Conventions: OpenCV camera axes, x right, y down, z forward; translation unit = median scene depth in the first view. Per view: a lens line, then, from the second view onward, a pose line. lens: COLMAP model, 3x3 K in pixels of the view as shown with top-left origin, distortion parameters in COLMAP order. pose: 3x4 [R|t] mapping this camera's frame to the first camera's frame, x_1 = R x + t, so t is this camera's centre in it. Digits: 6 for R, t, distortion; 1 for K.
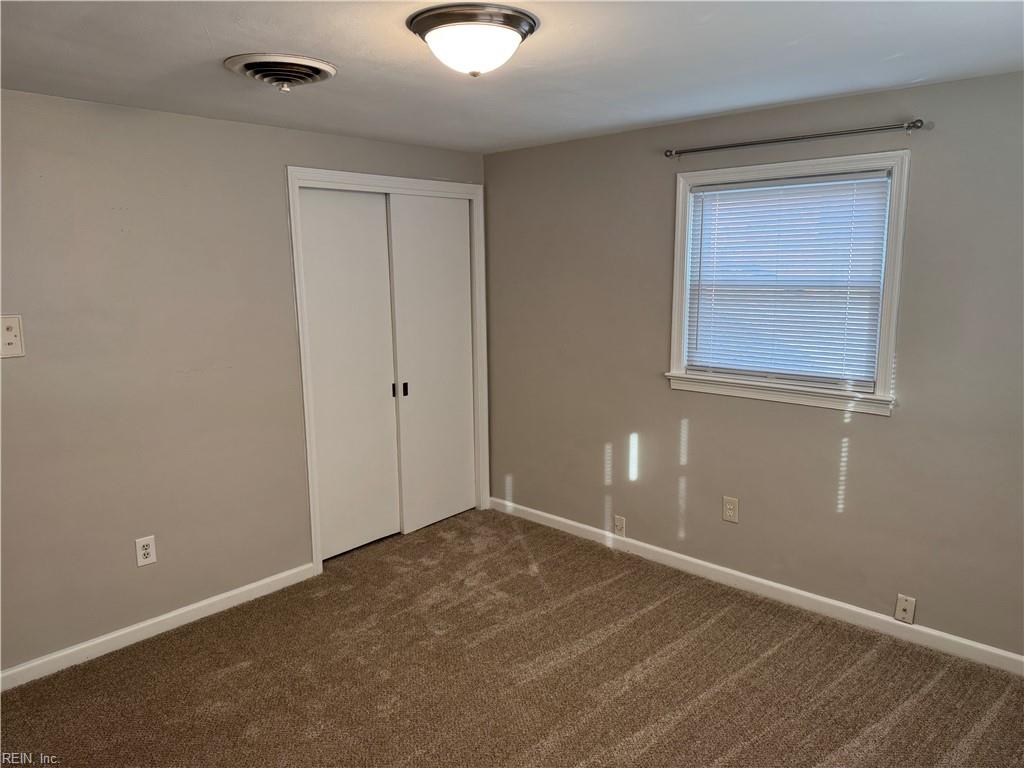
lens RADIAL K [[712.3, 0, 512.0], [0, 712.3, 384.0], [0, 0, 1]] dist [0.119404, -0.183873]
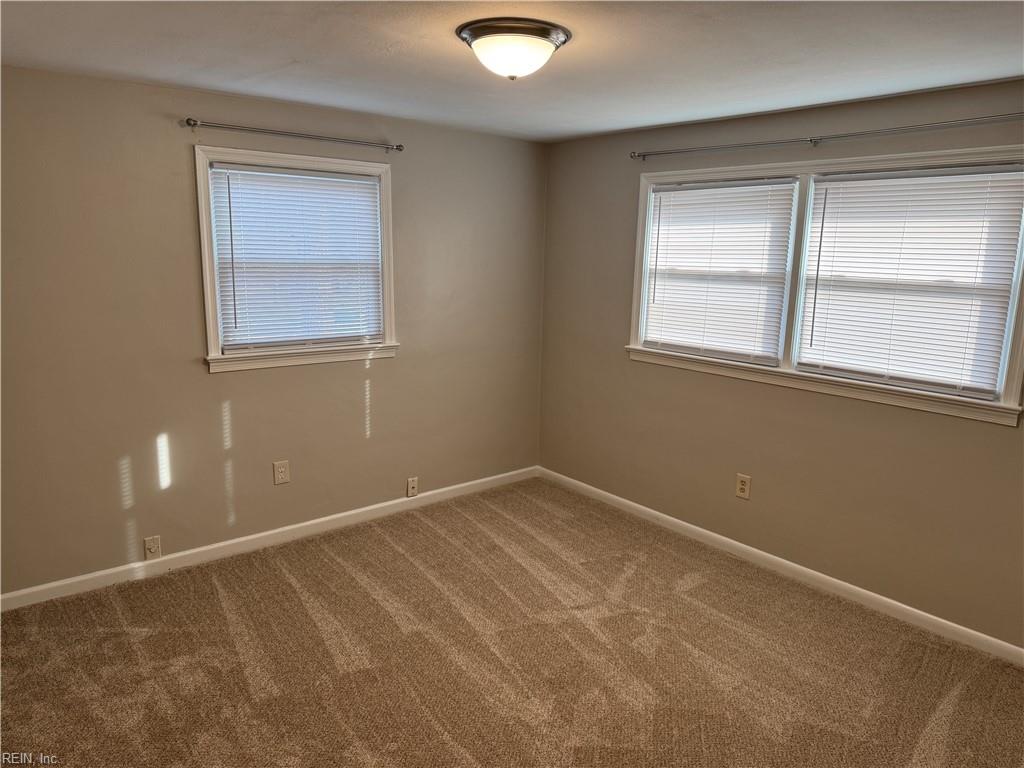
lens RADIAL K [[712.3, 0, 512.0], [0, 712.3, 384.0], [0, 0, 1]] dist [0.119404, -0.183873]
pose [[0.143728, -0.174447, 0.974120, -0.753373], [0.149521, 0.976868, 0.152878, -0.076348], [-0.978257, 0.123679, 0.166487, 0.520772]]
